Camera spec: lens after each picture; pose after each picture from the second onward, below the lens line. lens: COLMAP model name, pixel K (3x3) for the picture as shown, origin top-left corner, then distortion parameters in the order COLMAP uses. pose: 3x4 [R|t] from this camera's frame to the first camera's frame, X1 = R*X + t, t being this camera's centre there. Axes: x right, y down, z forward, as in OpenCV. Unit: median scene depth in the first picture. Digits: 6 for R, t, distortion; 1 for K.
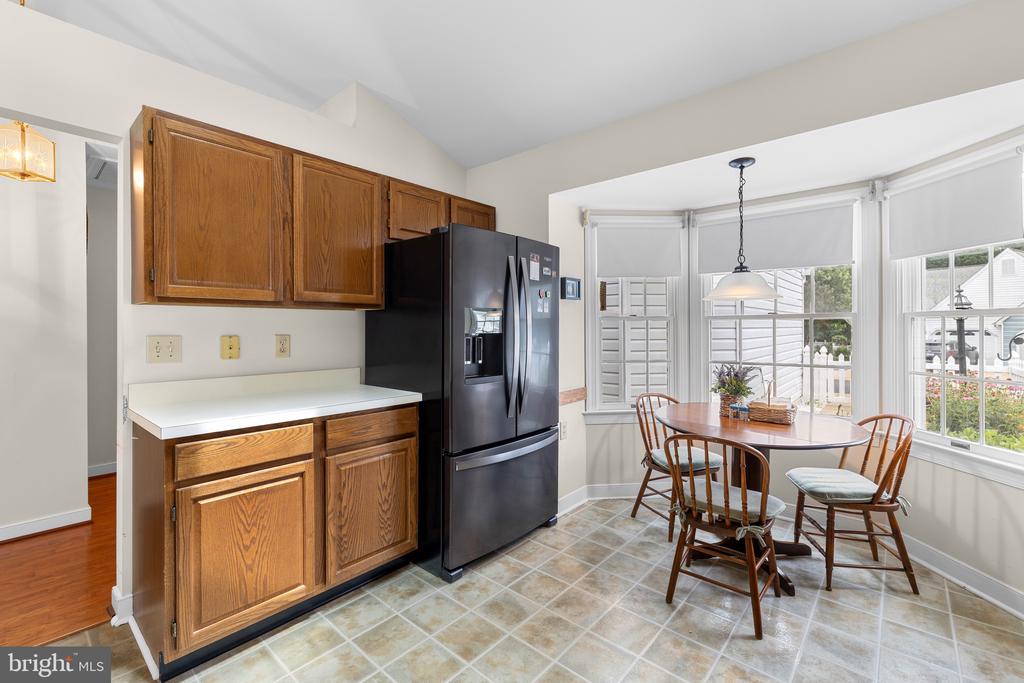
lens RADIAL K [[444.2, 0, 510.0], [0, 444.2, 333.7], [0, 0, 1]] dist [-0.000997, 0.002754]
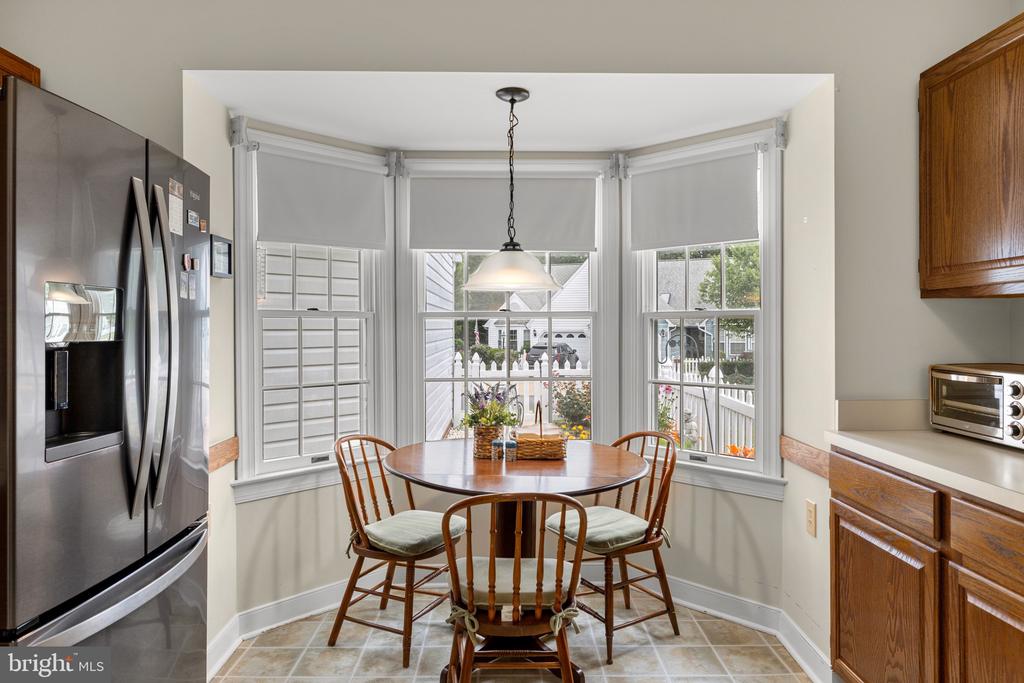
lens RADIAL K [[677.1, 0, 512.0], [0, 677.1, 339.3], [0, 0, 1]] dist [0.018142, -0.006008]
pose [[0.748453, -0.007757, 0.663142, -0.178035], [0.006251, 0.999970, 0.004642, -0.003170], [-0.663158, 0.000671, 0.748479, 0.183426]]
